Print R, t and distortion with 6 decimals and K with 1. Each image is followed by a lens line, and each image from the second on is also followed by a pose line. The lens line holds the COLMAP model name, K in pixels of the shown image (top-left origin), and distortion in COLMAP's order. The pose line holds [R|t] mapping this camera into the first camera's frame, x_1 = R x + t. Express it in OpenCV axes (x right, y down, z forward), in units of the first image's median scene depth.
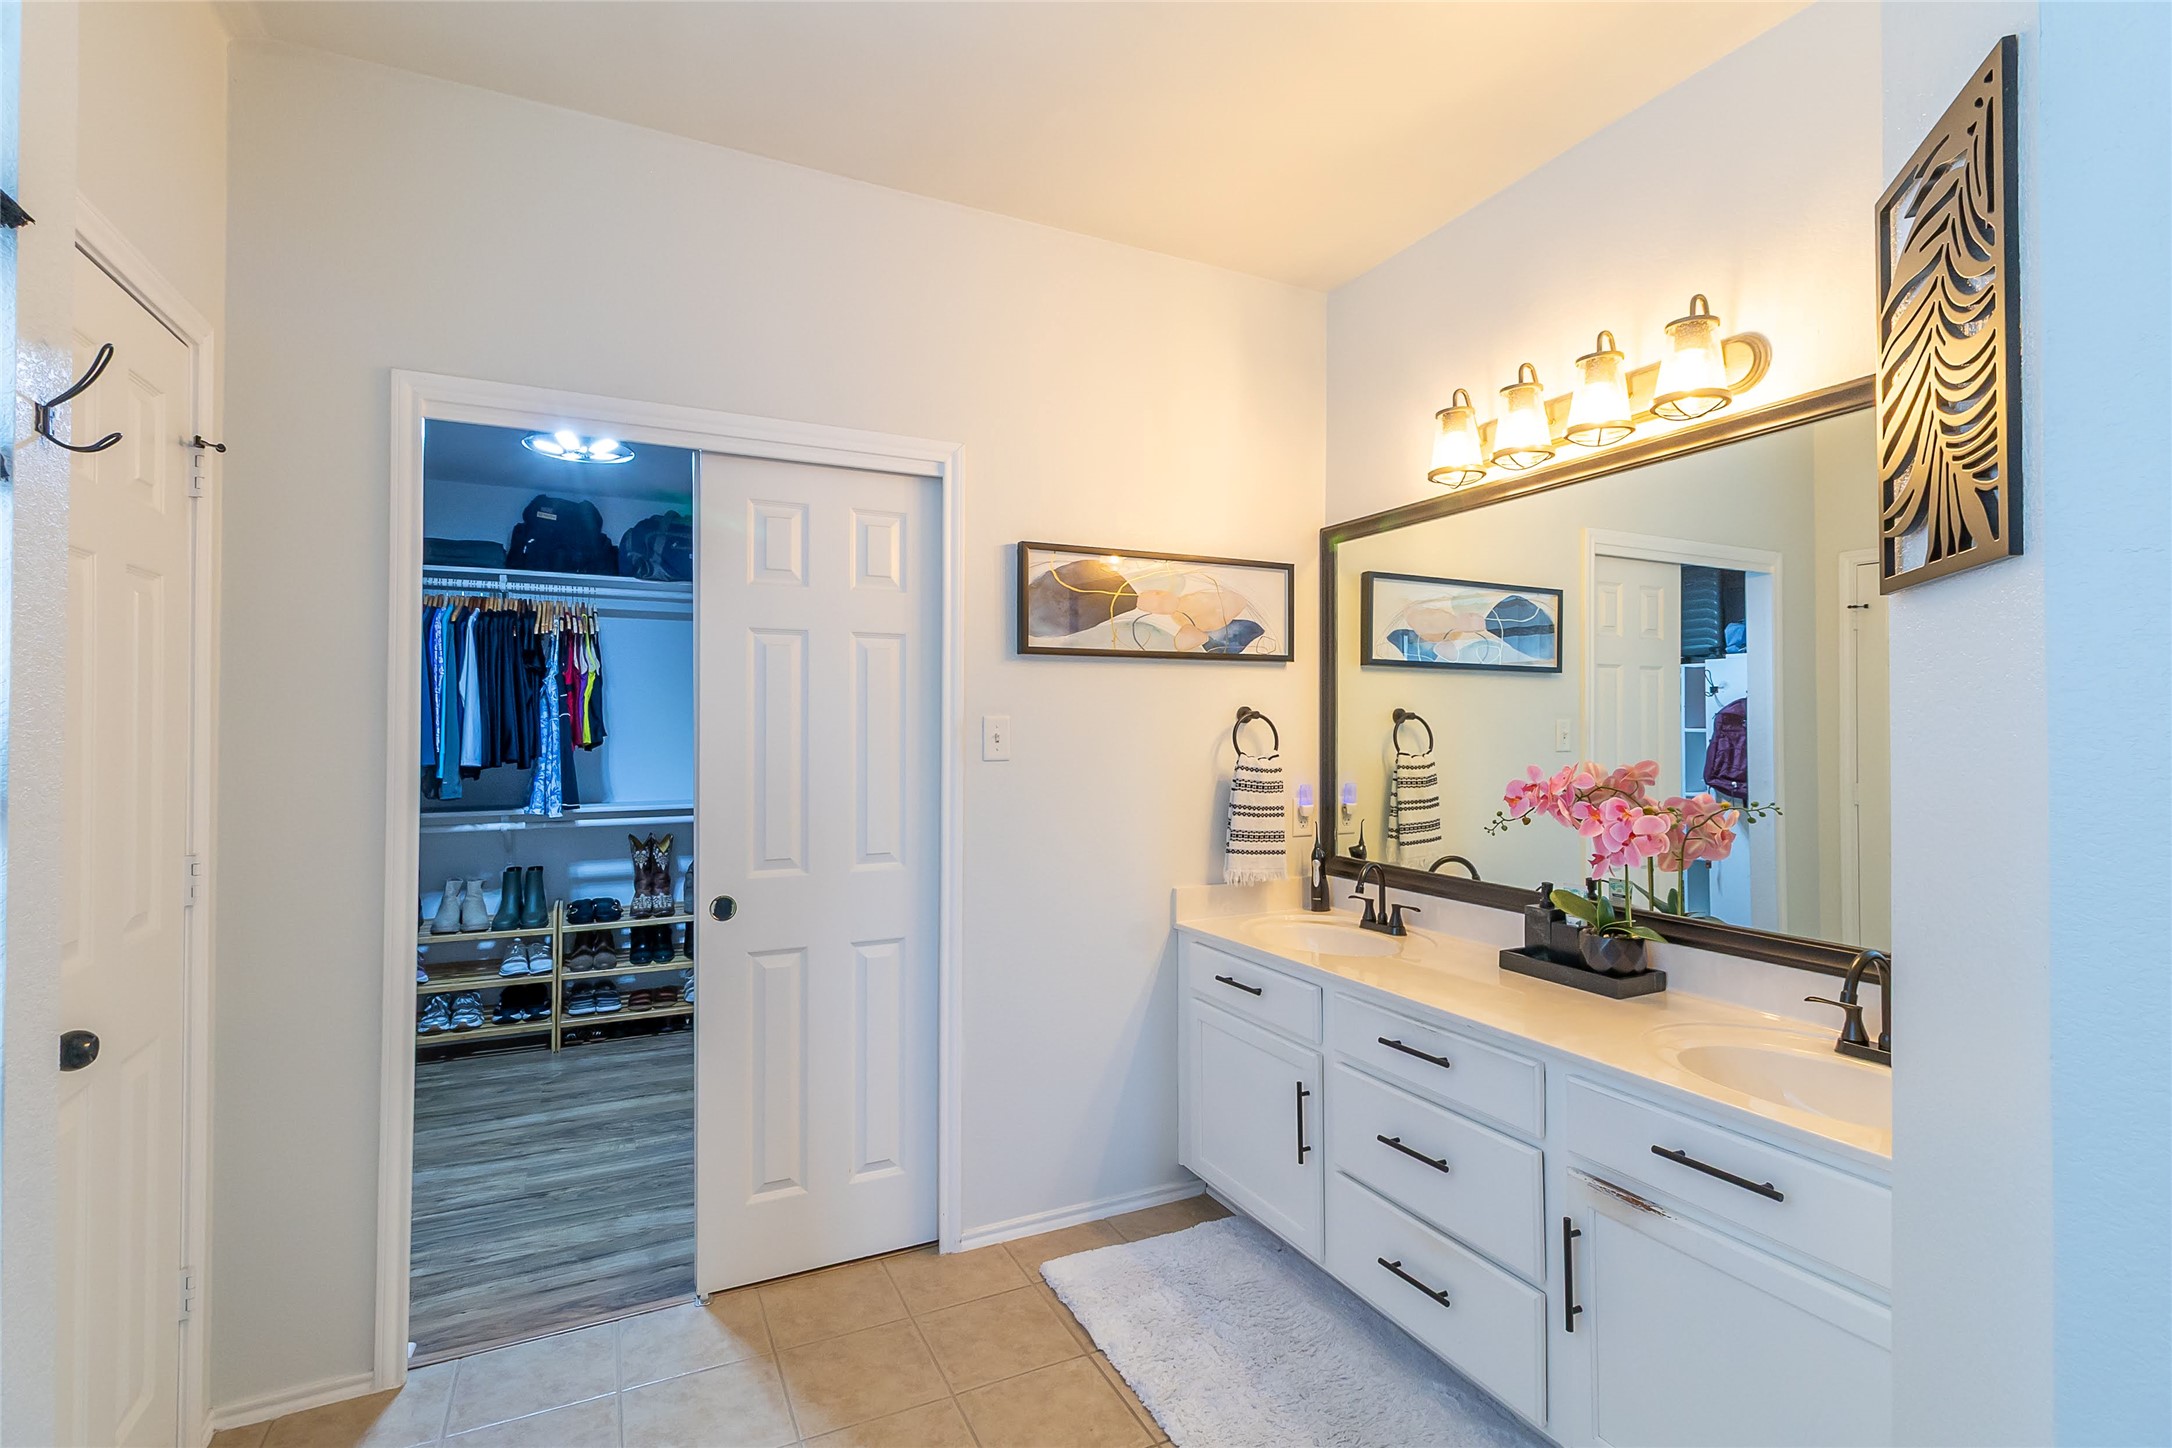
lens RADIAL K [[991.9, 0, 1091.1], [0, 991.9, 710.2], [0, 0, 1]] dist [0.001243, 0.001066]
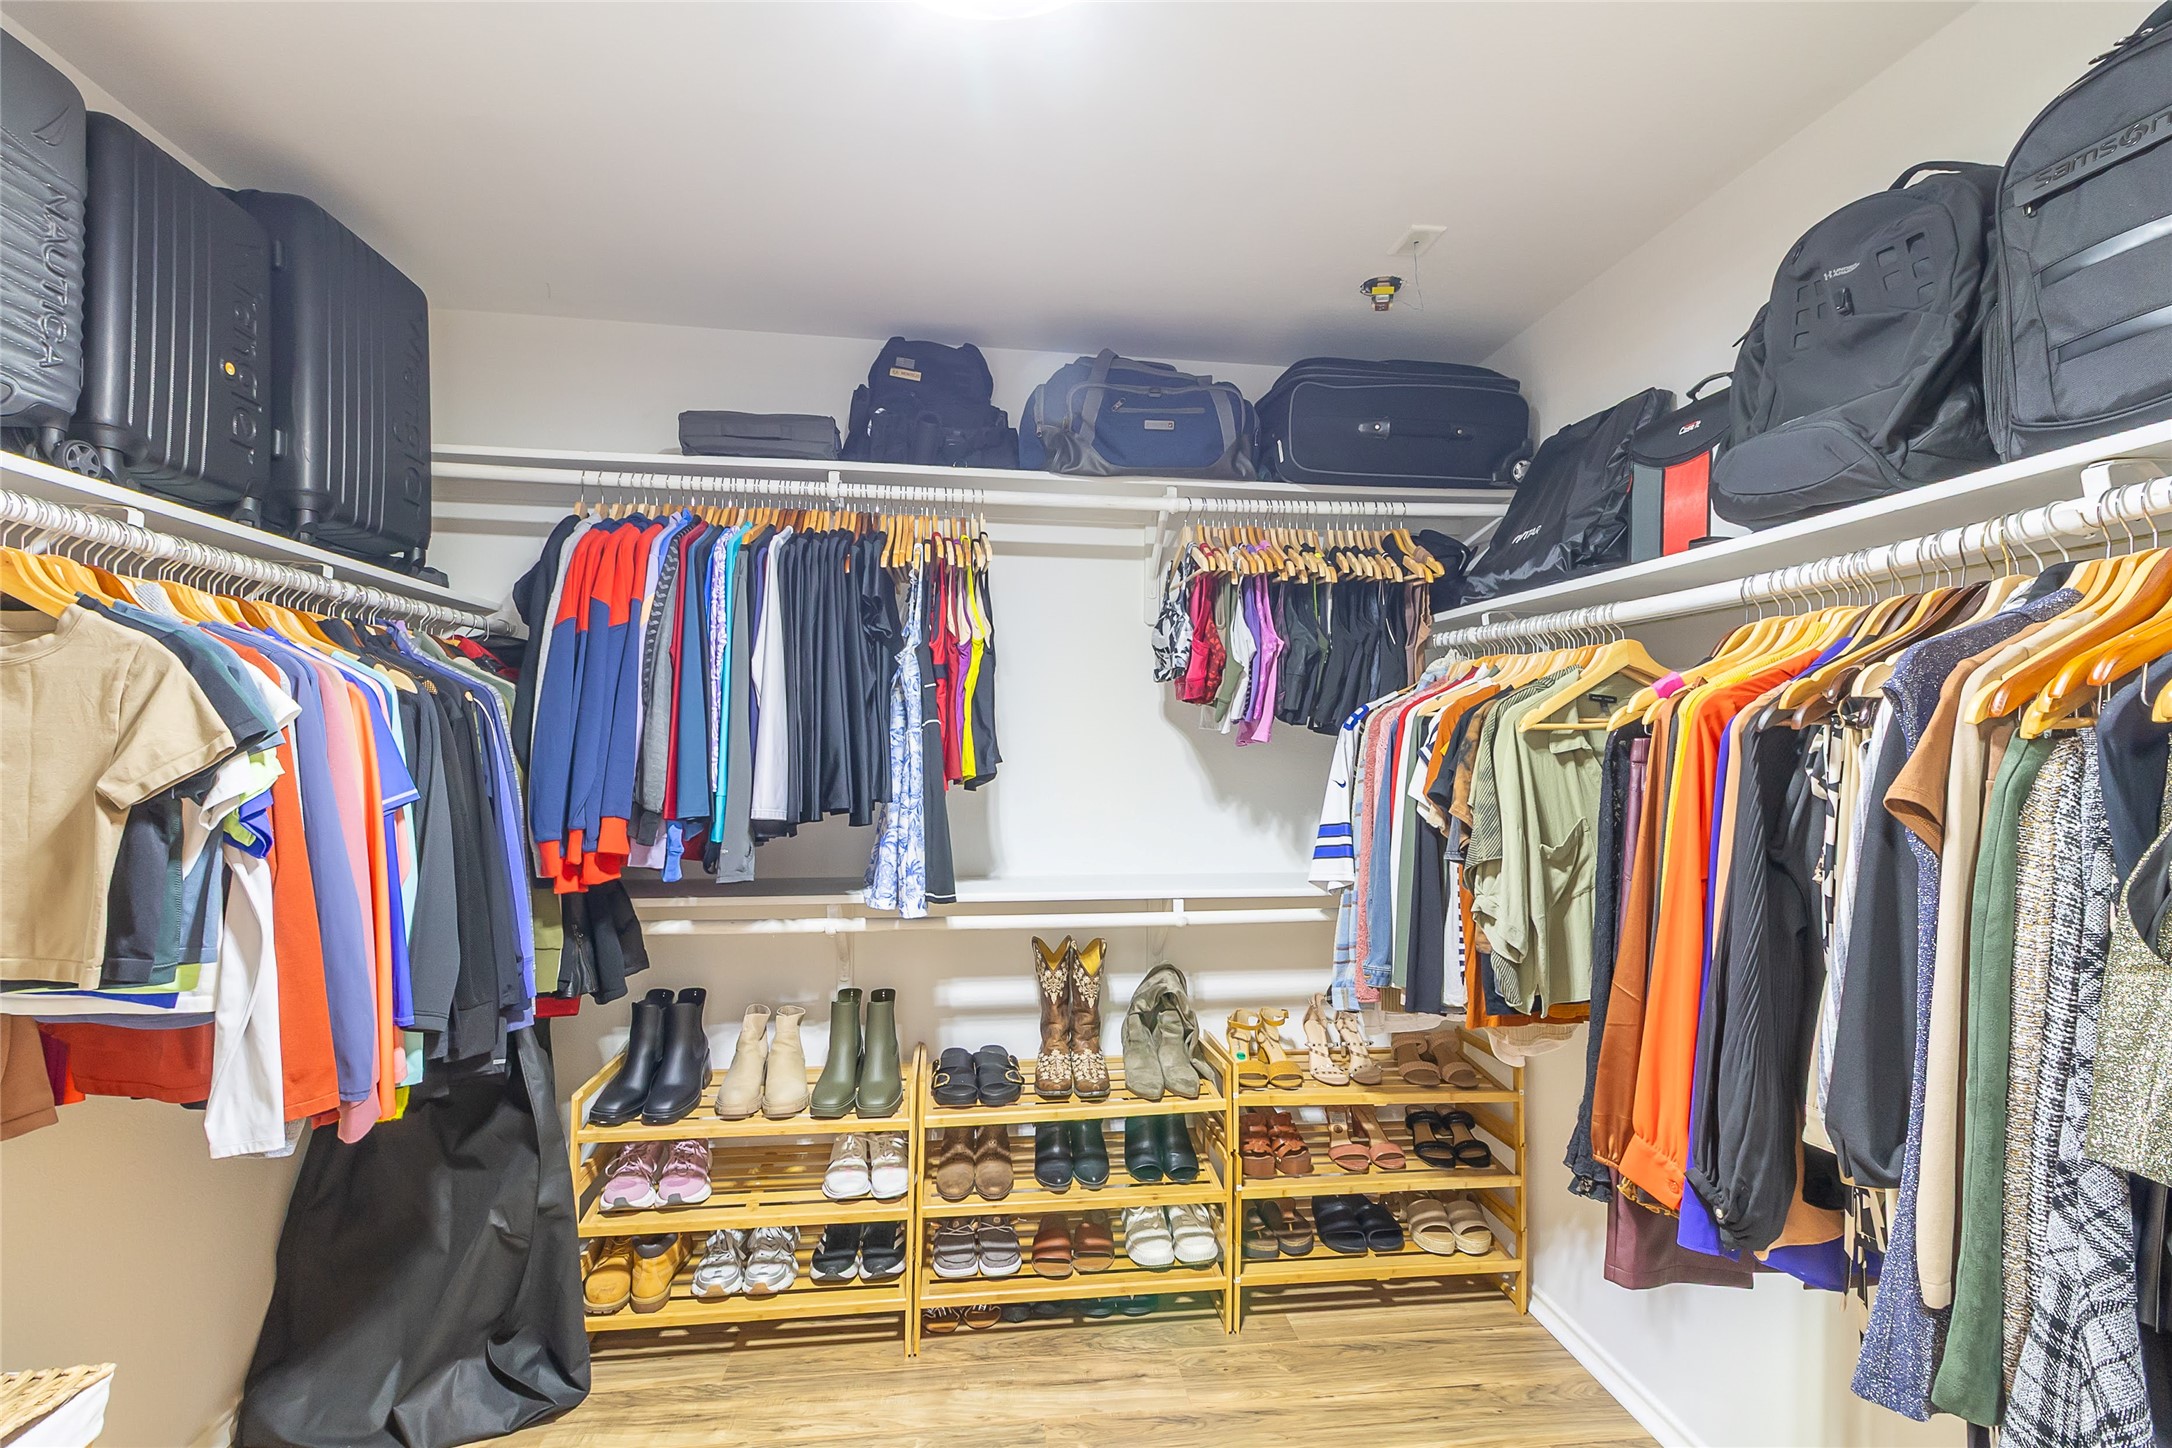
lens RADIAL K [[991.9, 0, 1091.1], [0, 991.9, 710.2], [0, 0, 1]] dist [0.001243, 0.001066]
pose [[0.947091, 0.000624, -0.320964, -0.275382], [-0.005181, 0.999898, -0.013343, 0.004742], [0.320923, 0.014300, 0.946997, 0.517500]]
